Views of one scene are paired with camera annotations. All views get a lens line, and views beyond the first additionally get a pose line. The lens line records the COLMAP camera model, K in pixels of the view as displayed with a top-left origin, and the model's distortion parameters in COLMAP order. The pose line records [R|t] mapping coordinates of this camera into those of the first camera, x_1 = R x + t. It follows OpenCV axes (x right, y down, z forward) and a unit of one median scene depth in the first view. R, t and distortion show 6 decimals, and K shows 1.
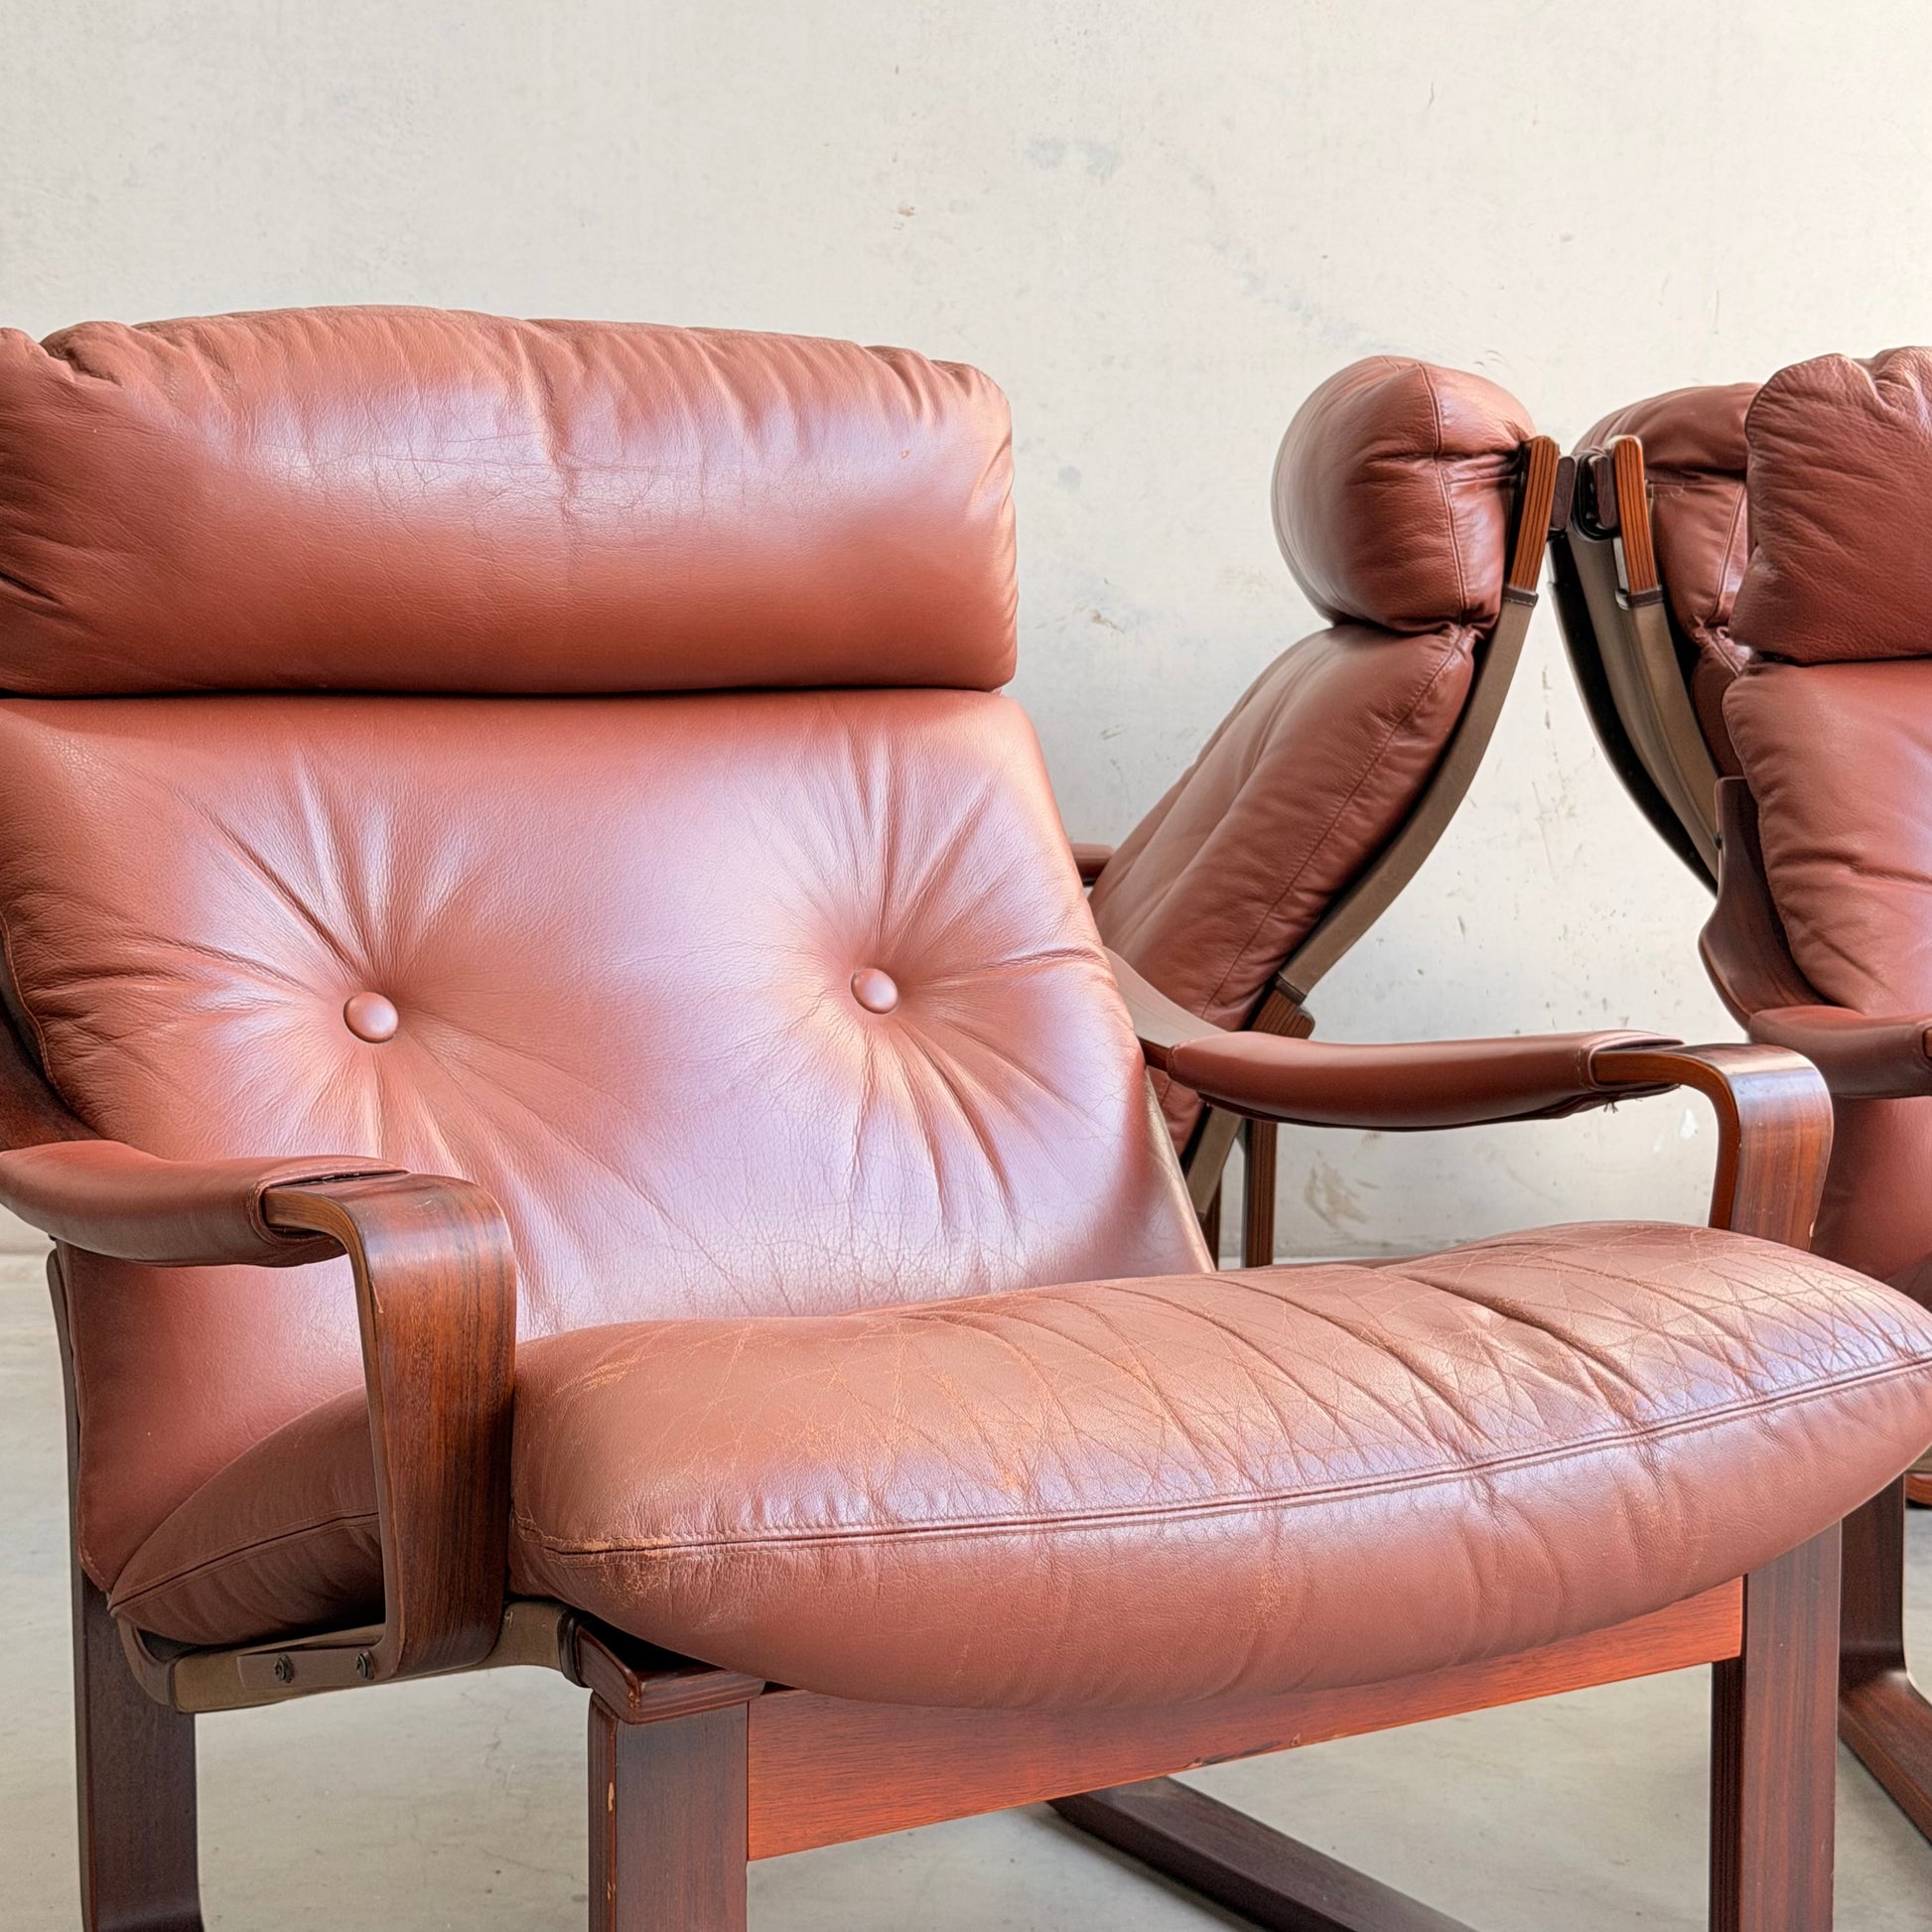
lens RADIAL K [[3440.1, 0, 965.1], [0, 3440.1, 1022.6], [0, 0, 1]] dist [0.062474, -0.032807]
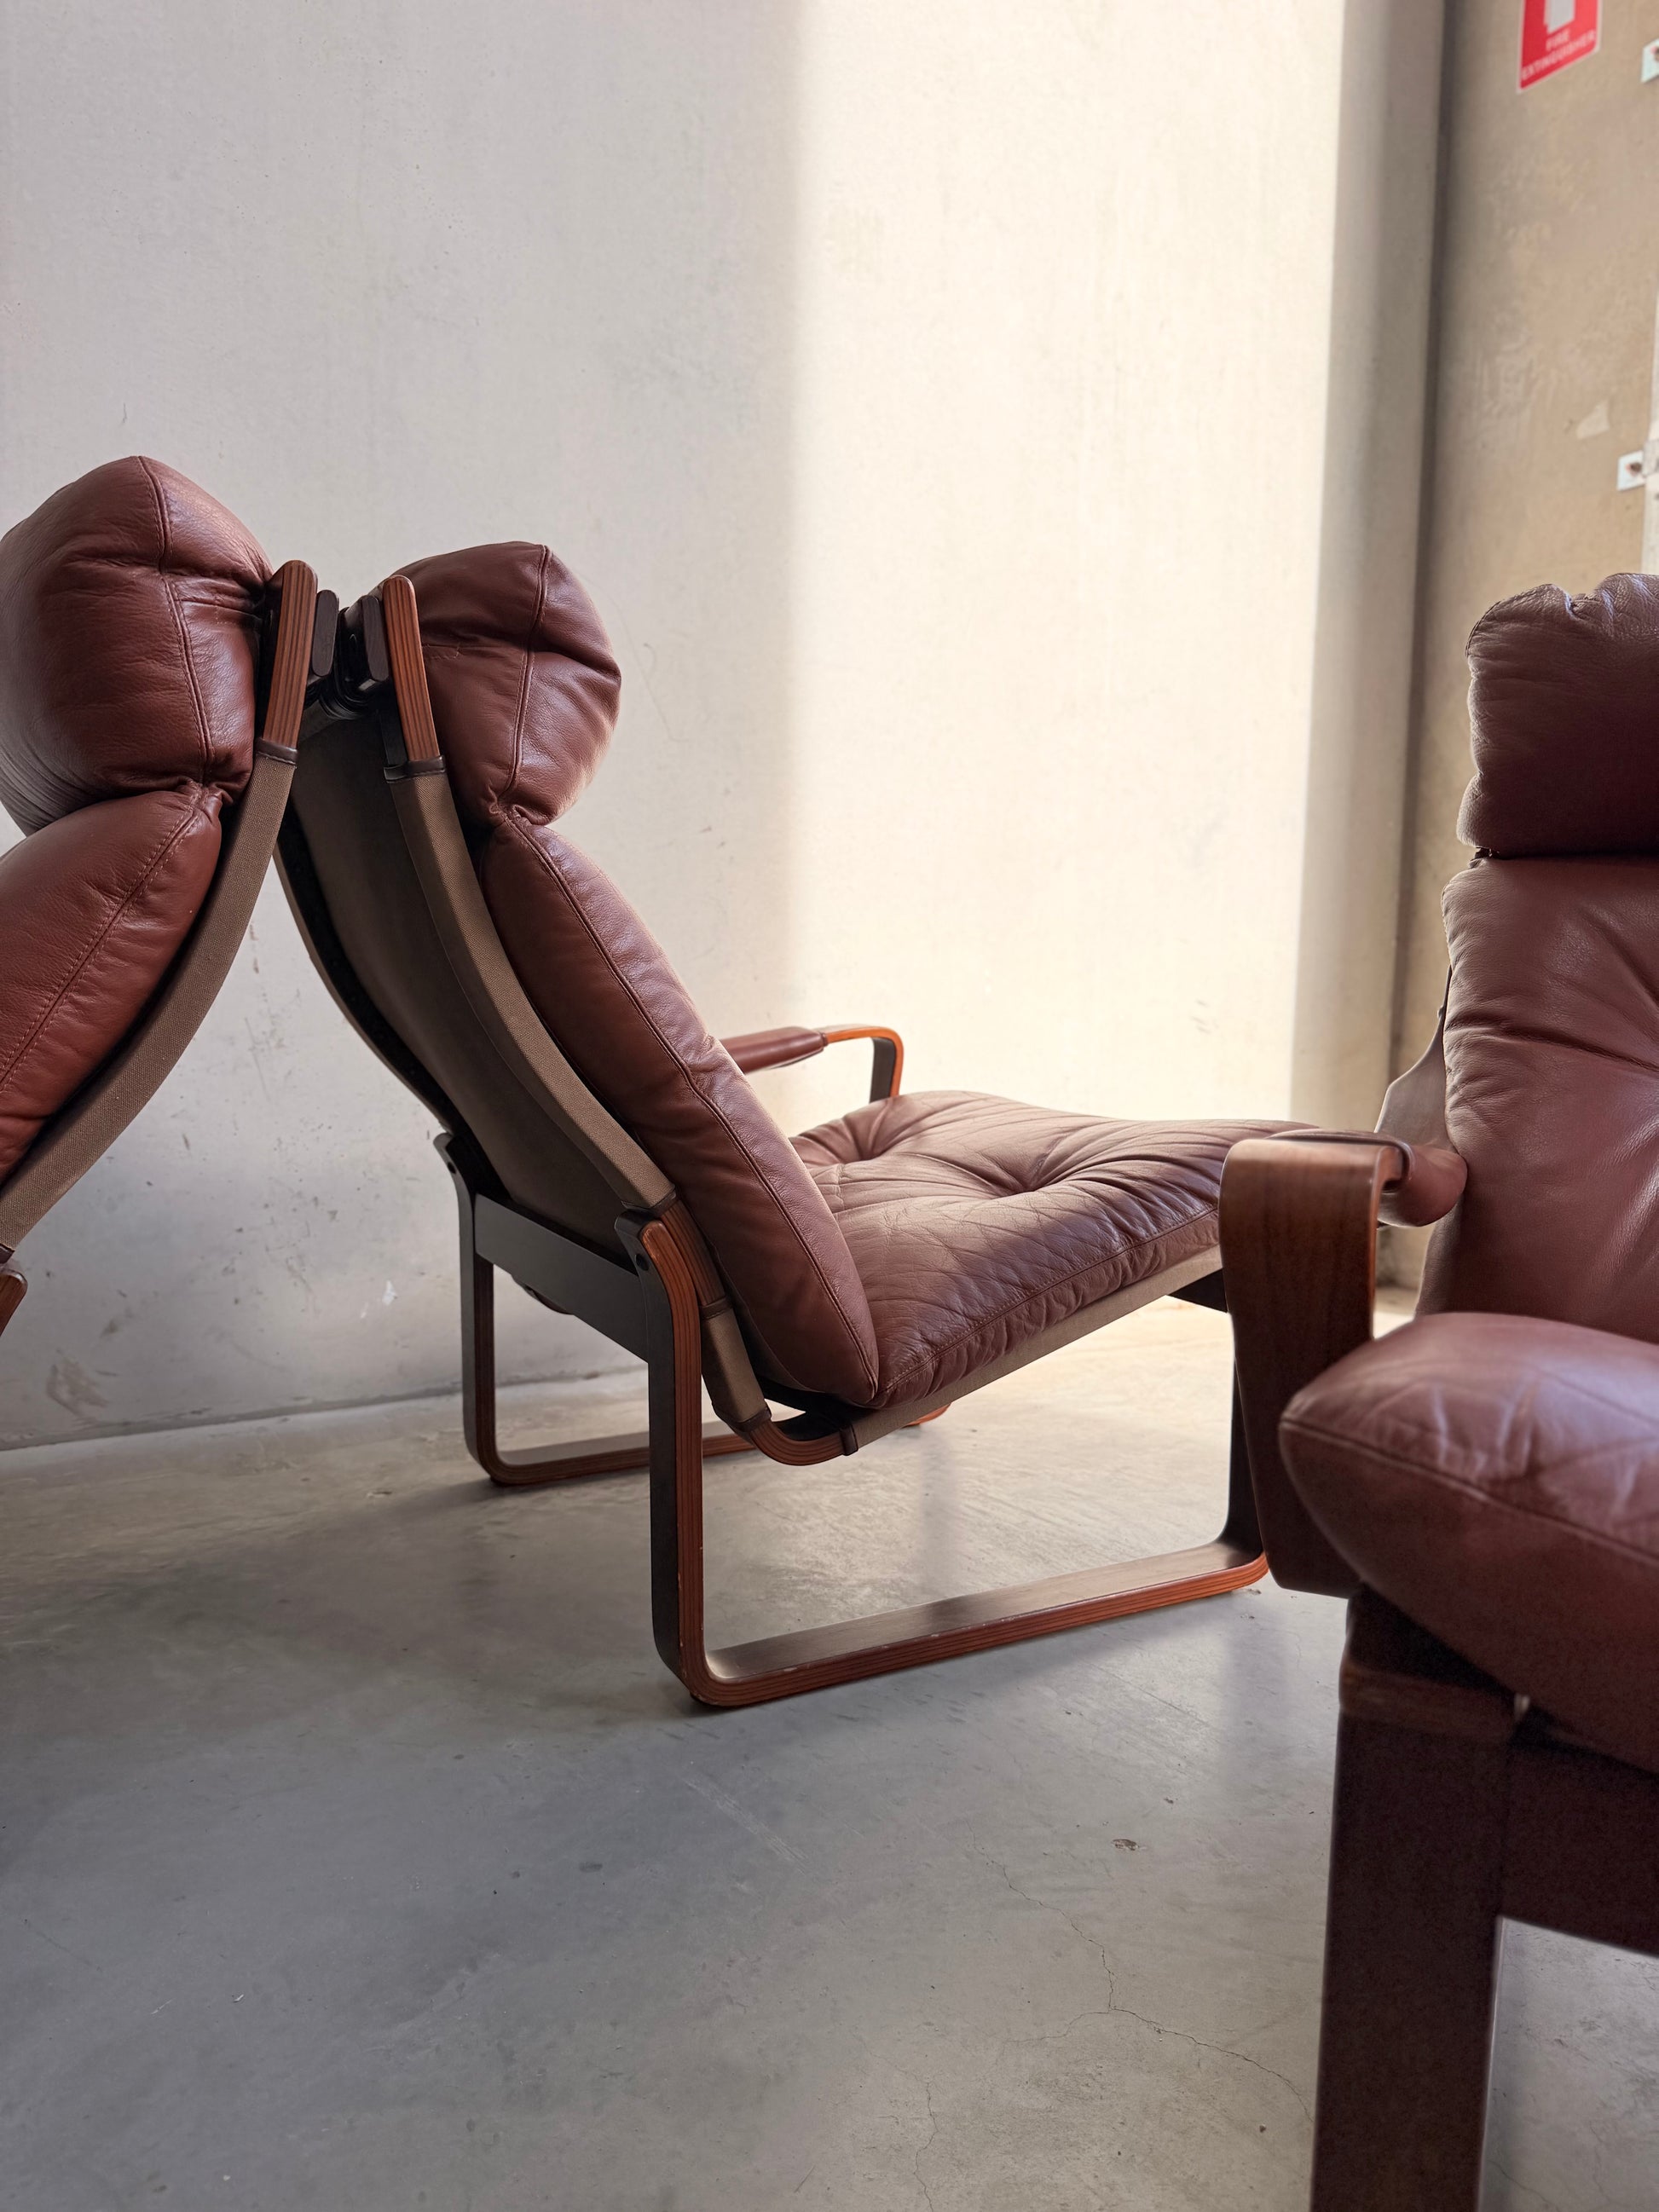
lens RADIAL K [[1584.9, 0, 824.0], [0, 1584.9, 1113.5], [0, 0, 1]] dist [0.007877, 0.003712]
pose [[0.855694, -0.032619, 0.516453, 0.088206], [0.050721, 0.998493, -0.020973, -0.026360], [-0.514991, 0.044141, 0.856059, 0.731895]]
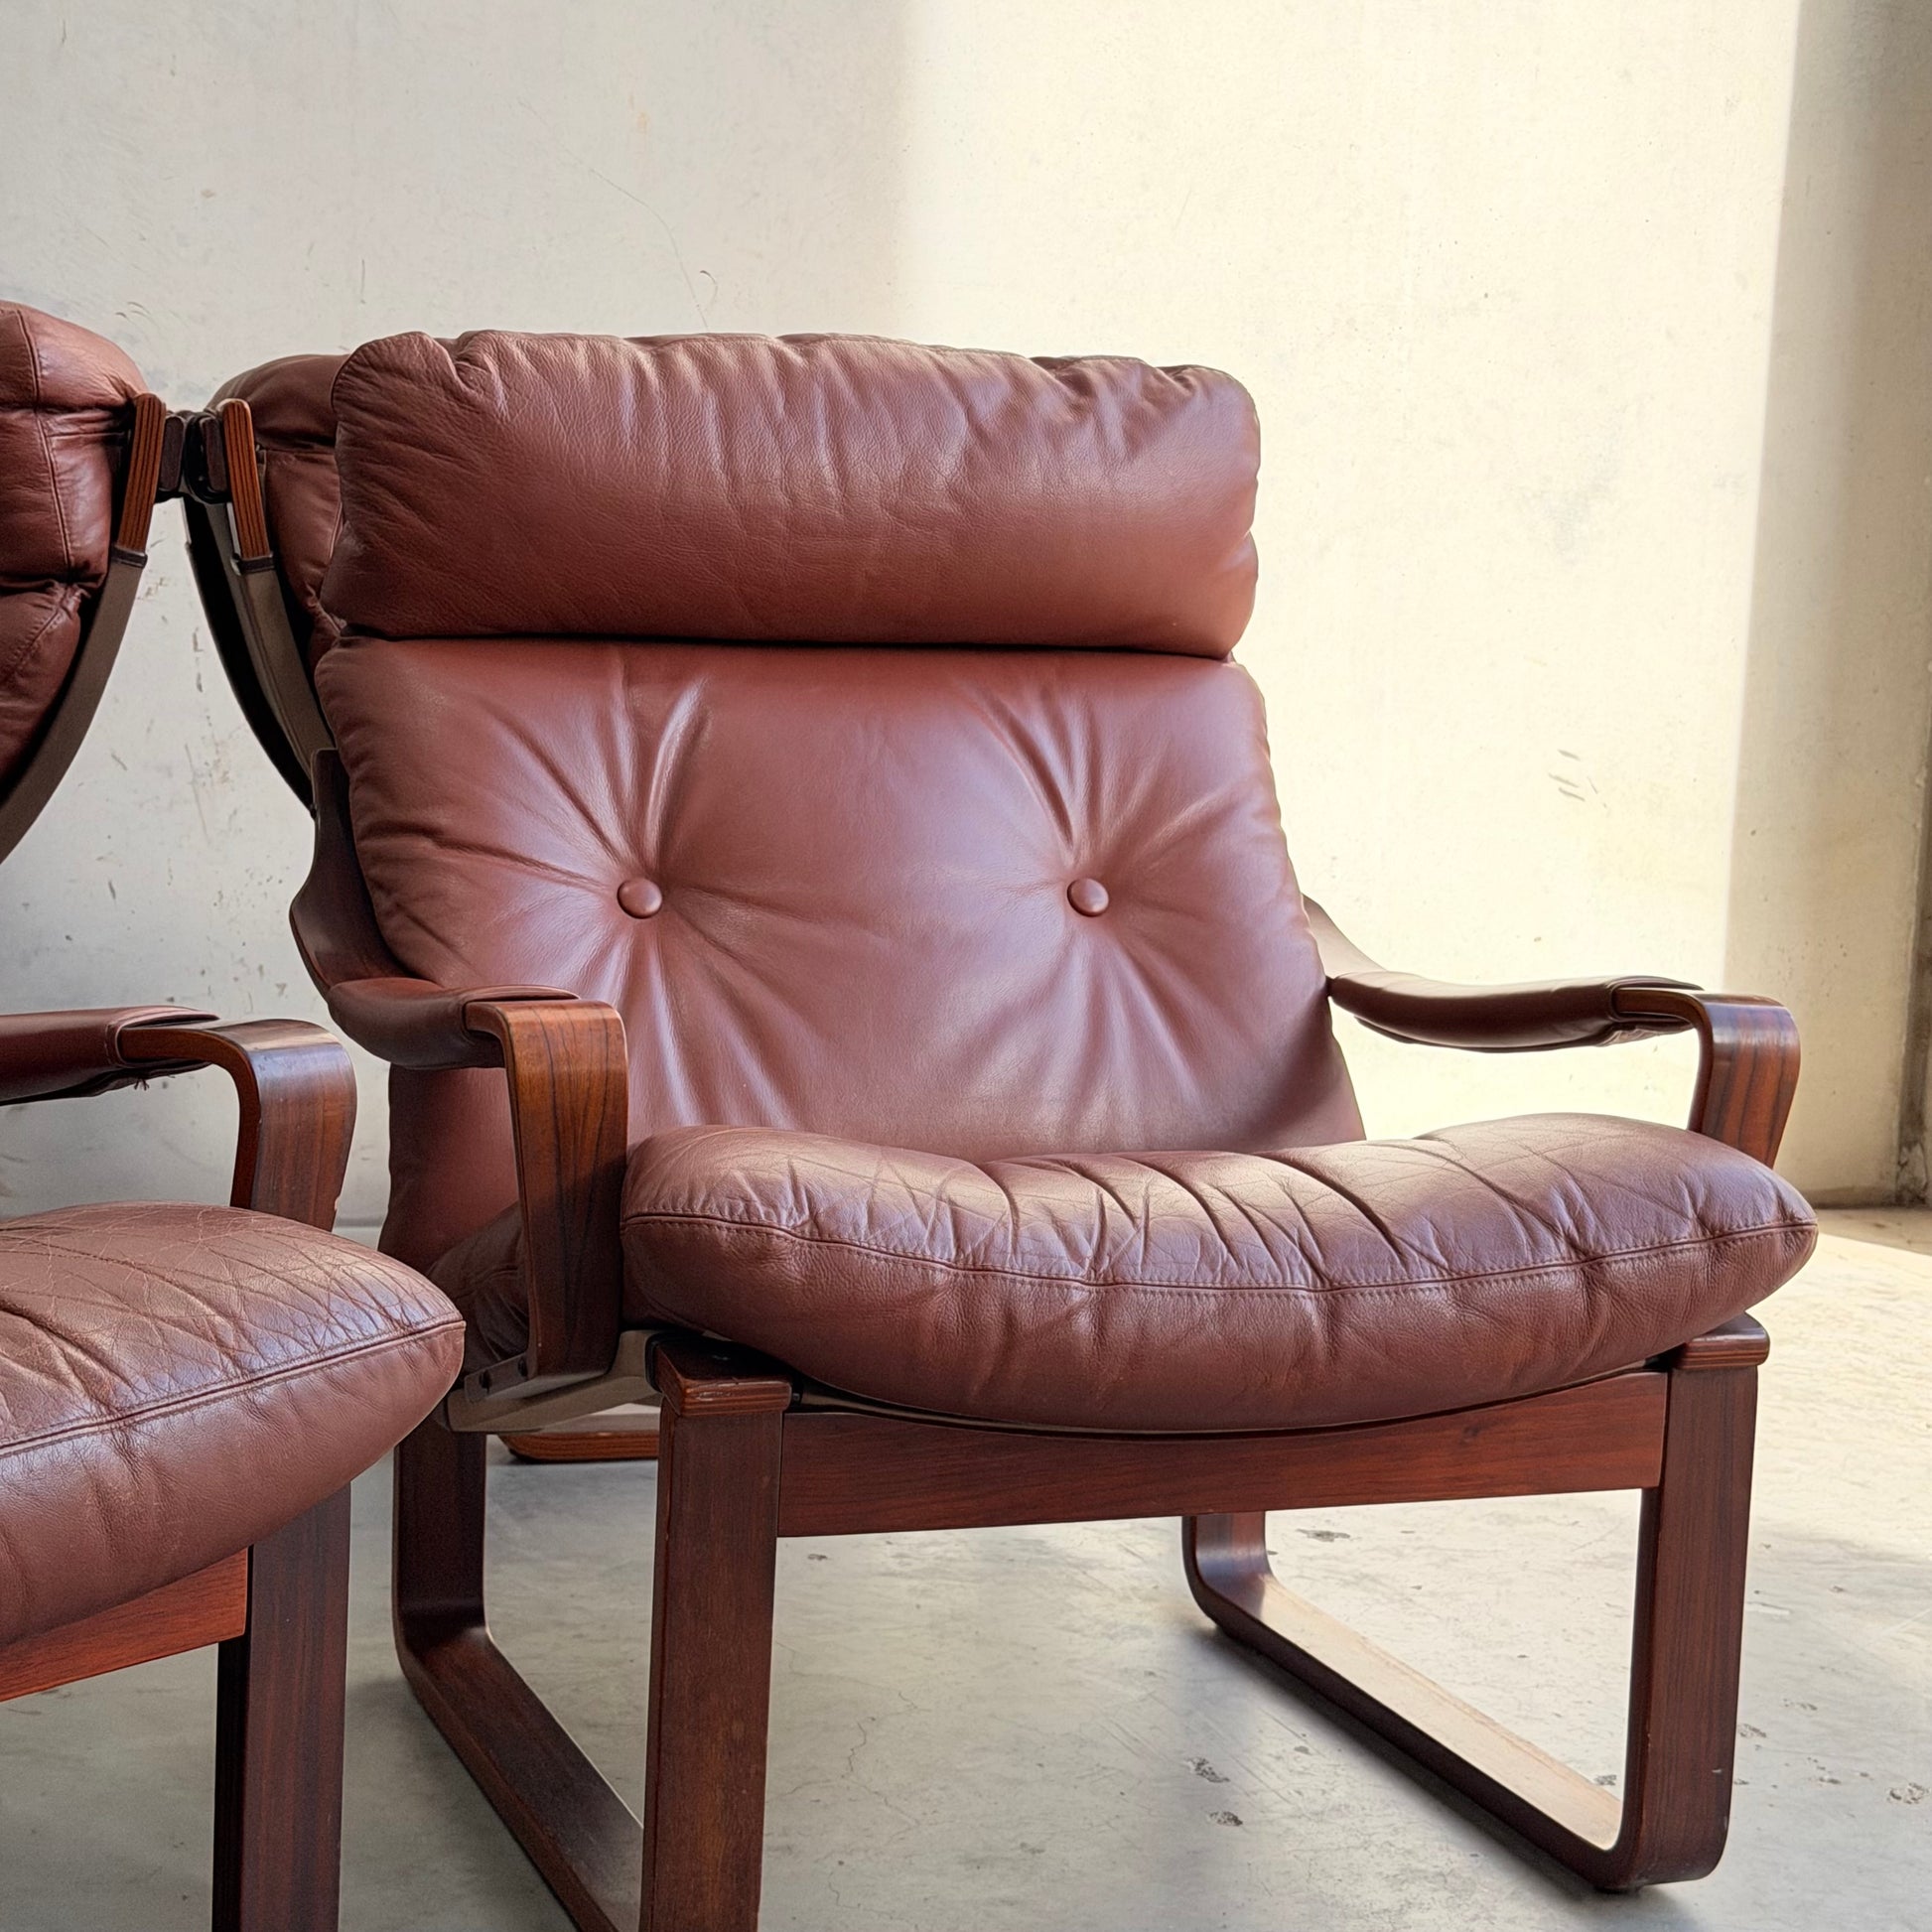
lens RADIAL K [[3425.9, 0, 998.9], [0, 3425.9, 1017.5], [0, 0, 1]] dist [0.111732, -0.275416]
pose [[0.933336, -0.006921, 0.358937, 0.047314], [0.003312, 0.999938, 0.010669, -0.003100], [-0.358988, -0.008768, 0.933301, -0.003603]]
